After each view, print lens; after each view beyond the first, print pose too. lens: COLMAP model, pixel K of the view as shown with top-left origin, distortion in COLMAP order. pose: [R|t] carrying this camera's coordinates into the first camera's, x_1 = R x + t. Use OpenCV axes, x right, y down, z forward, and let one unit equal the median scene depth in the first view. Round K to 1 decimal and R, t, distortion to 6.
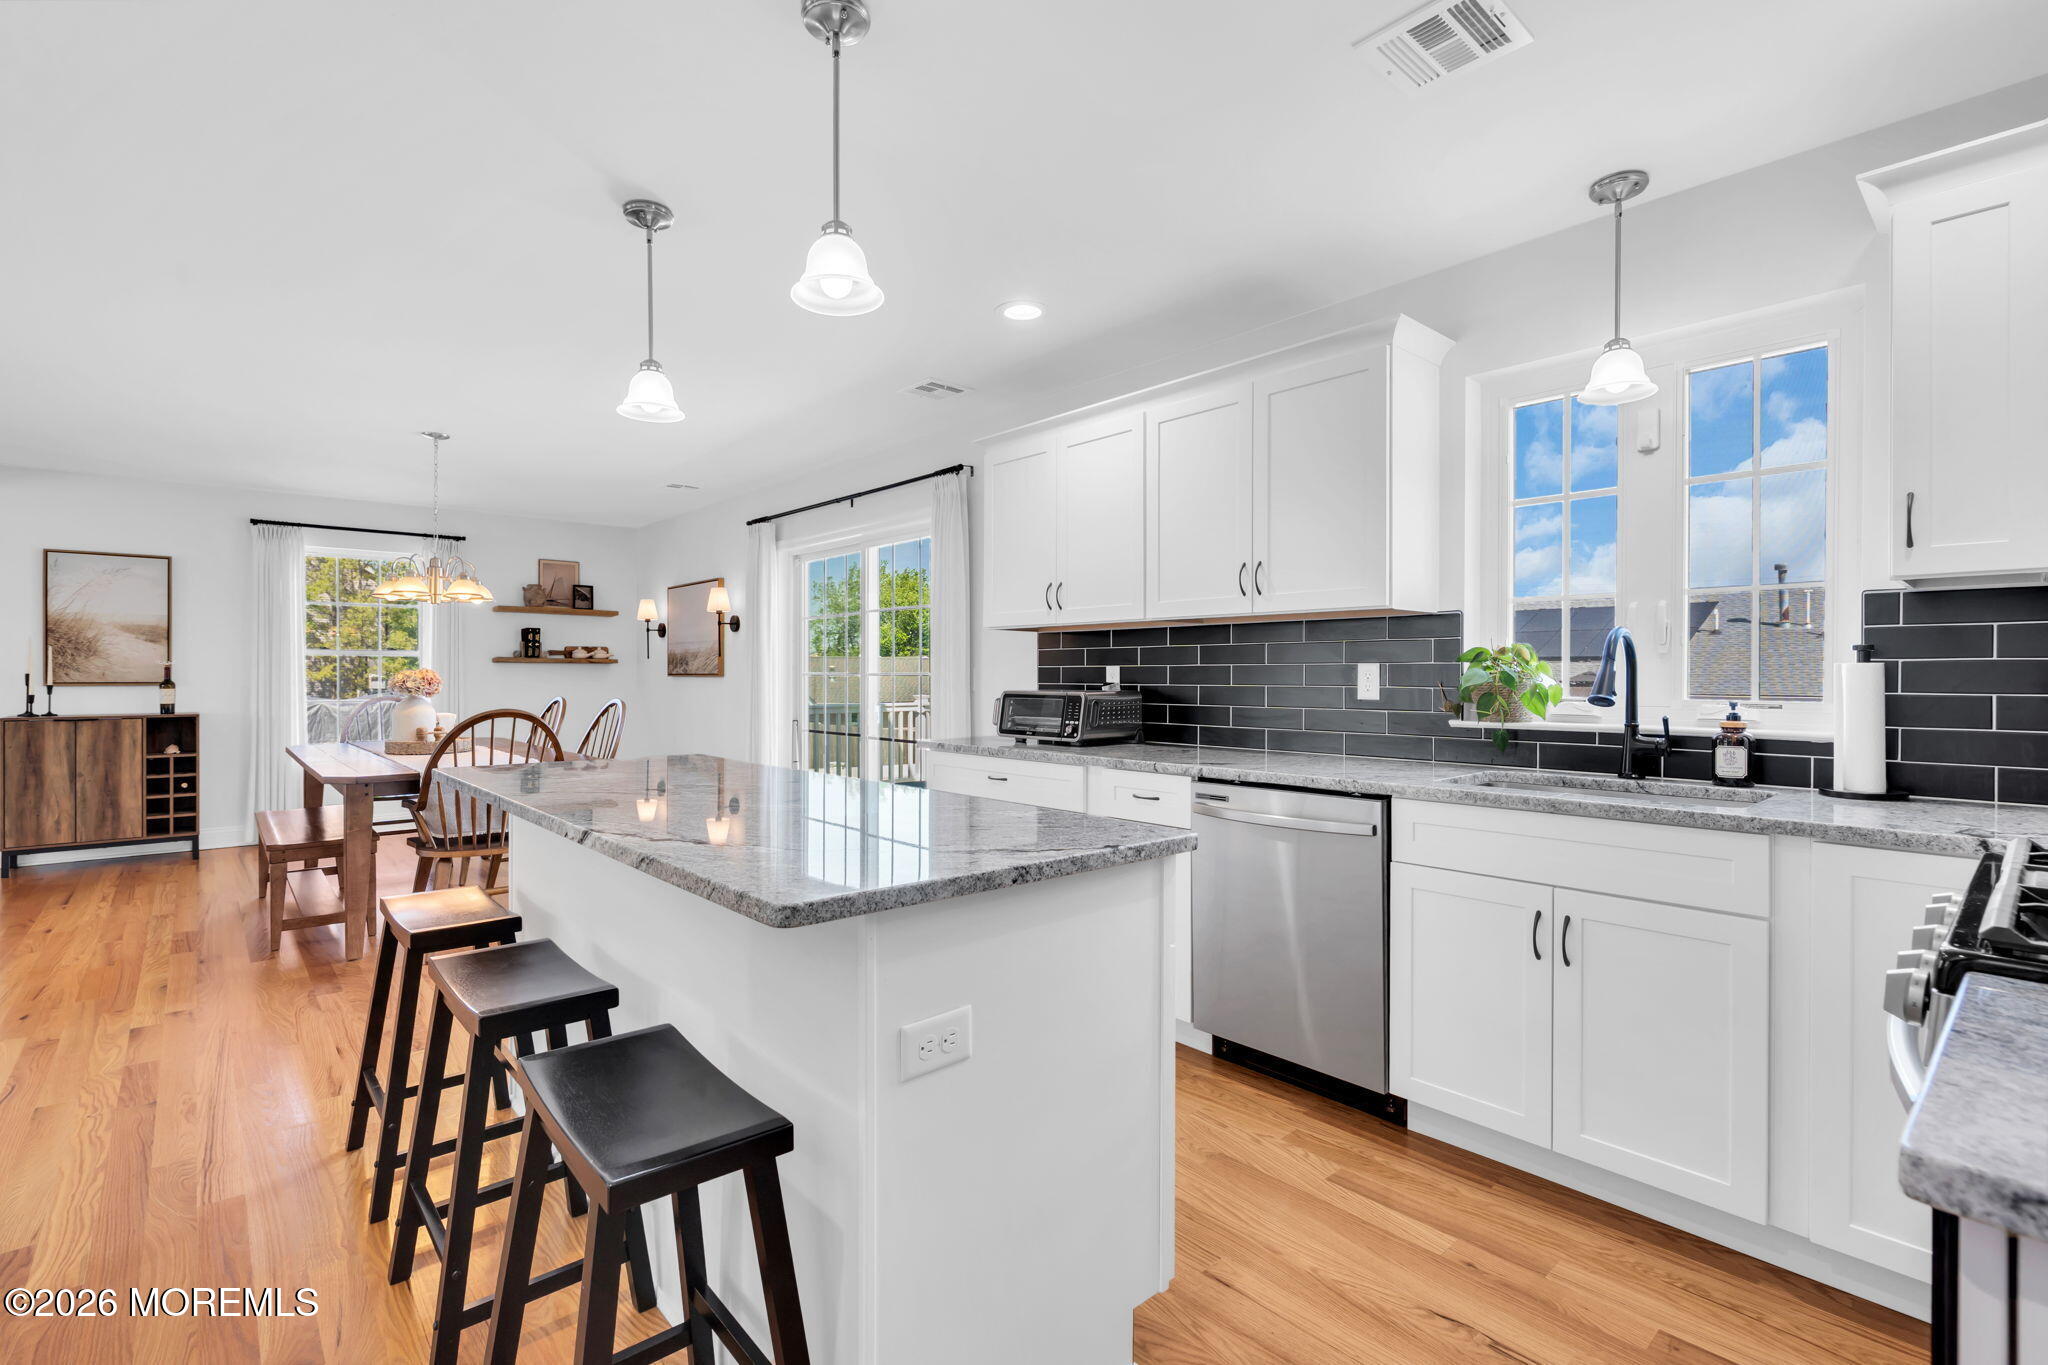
lens RADIAL K [[936.9, 0, 1011.6], [0, 936.9, 673.0], [0, 0, 1]] dist [-0.001500, 0.001378]
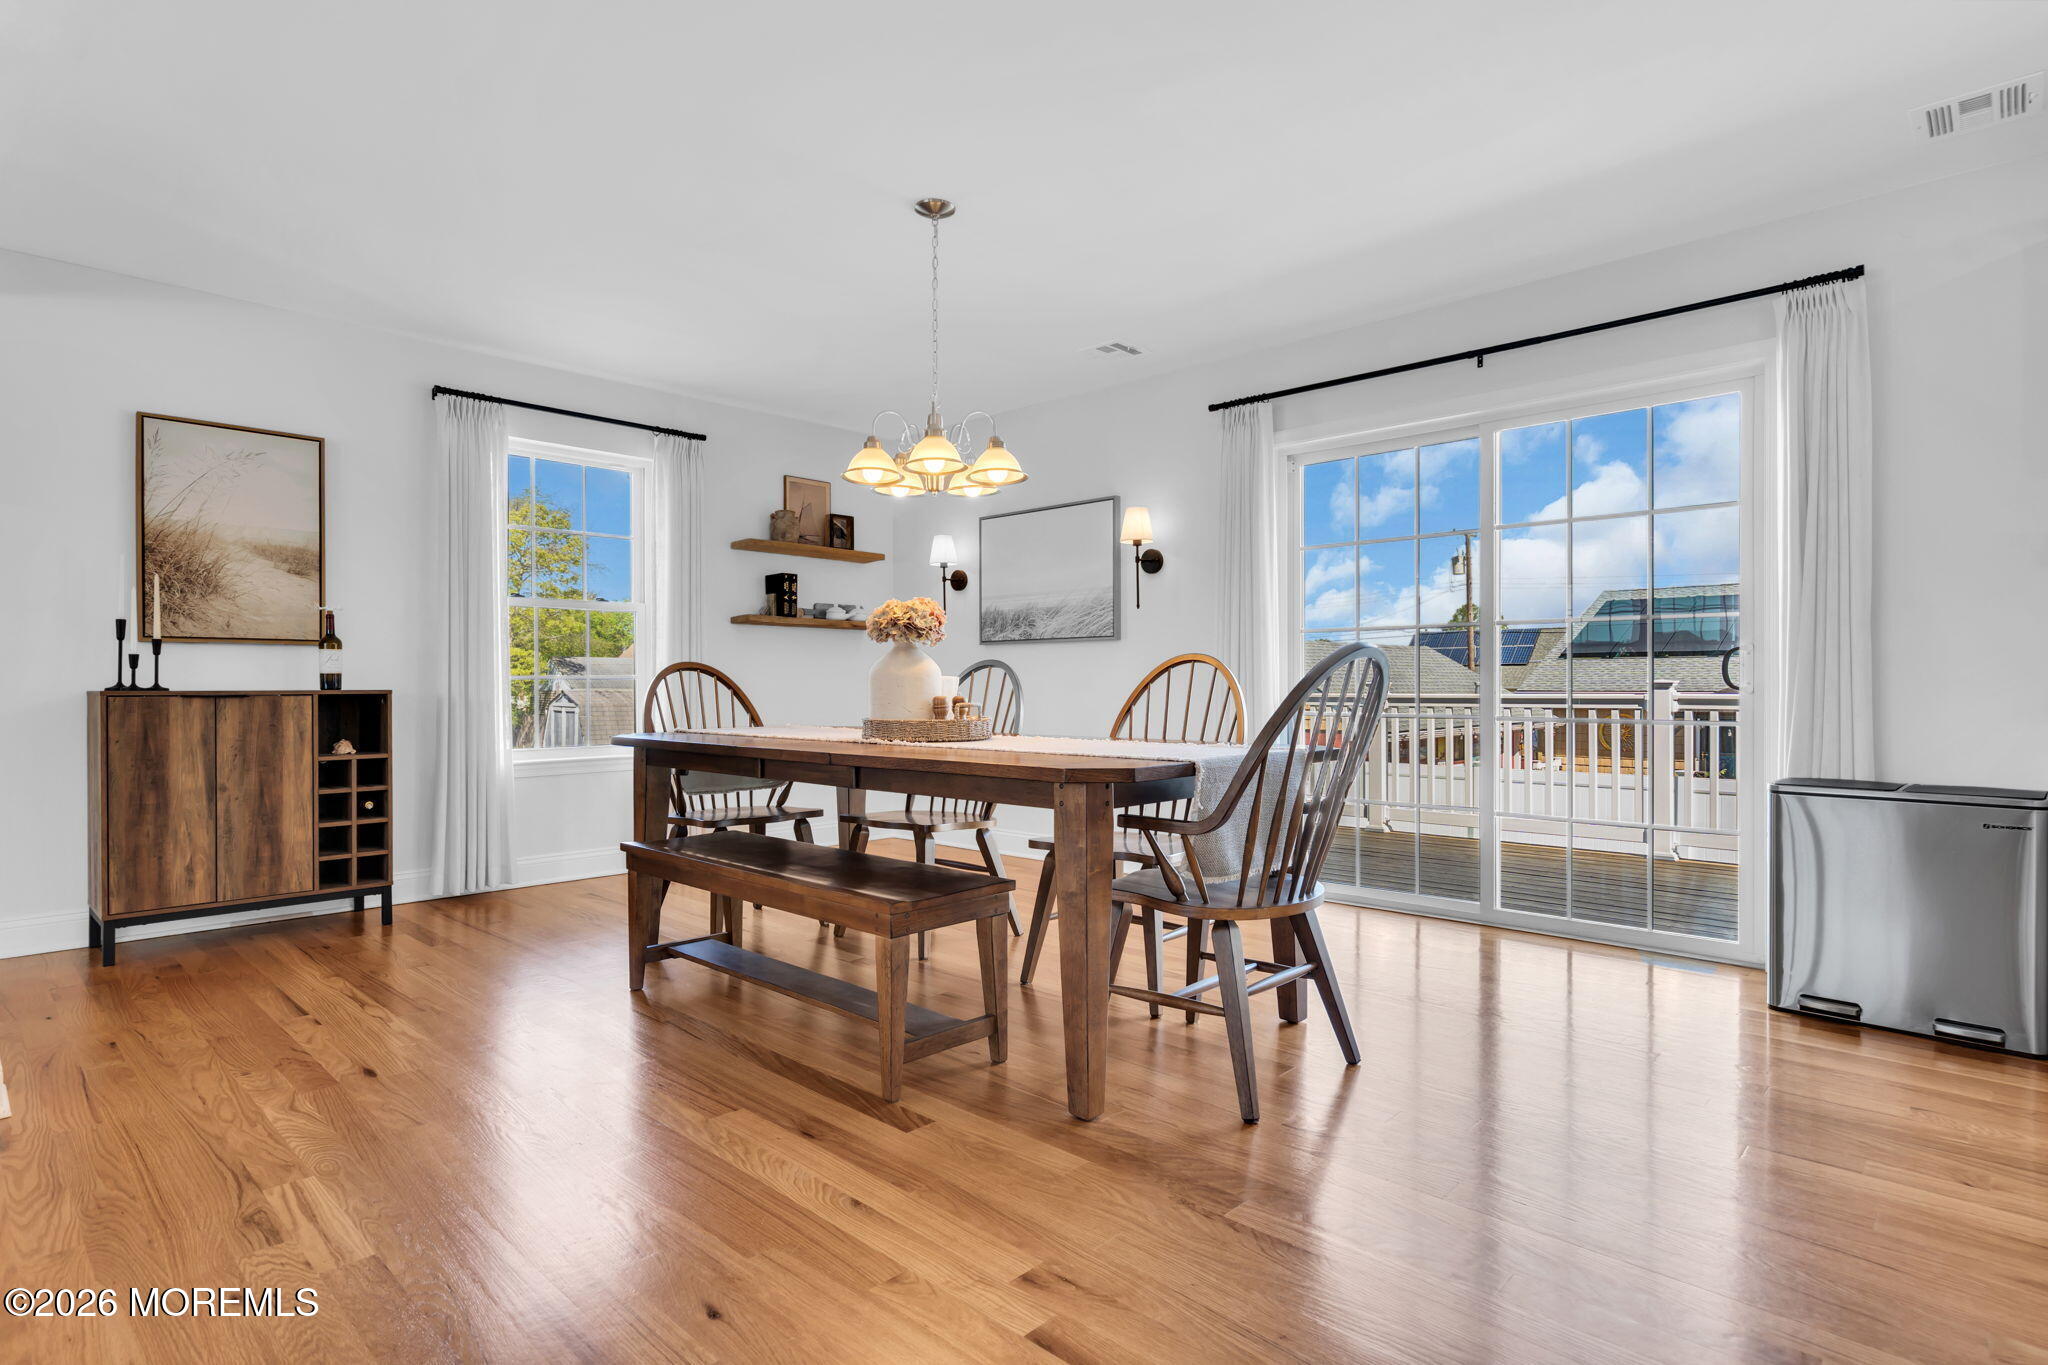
lens RADIAL K [[1047.9, 0, 1026.3], [0, 1047.9, 689.3], [0, 0, 1]] dist [-0.000976, 0.000534]
pose [[0.995451, -0.003761, 0.095202, -0.538696], [0.003060, 0.999967, 0.007503, 0.041513], [-0.095227, -0.007177, 0.995430, 0.283573]]
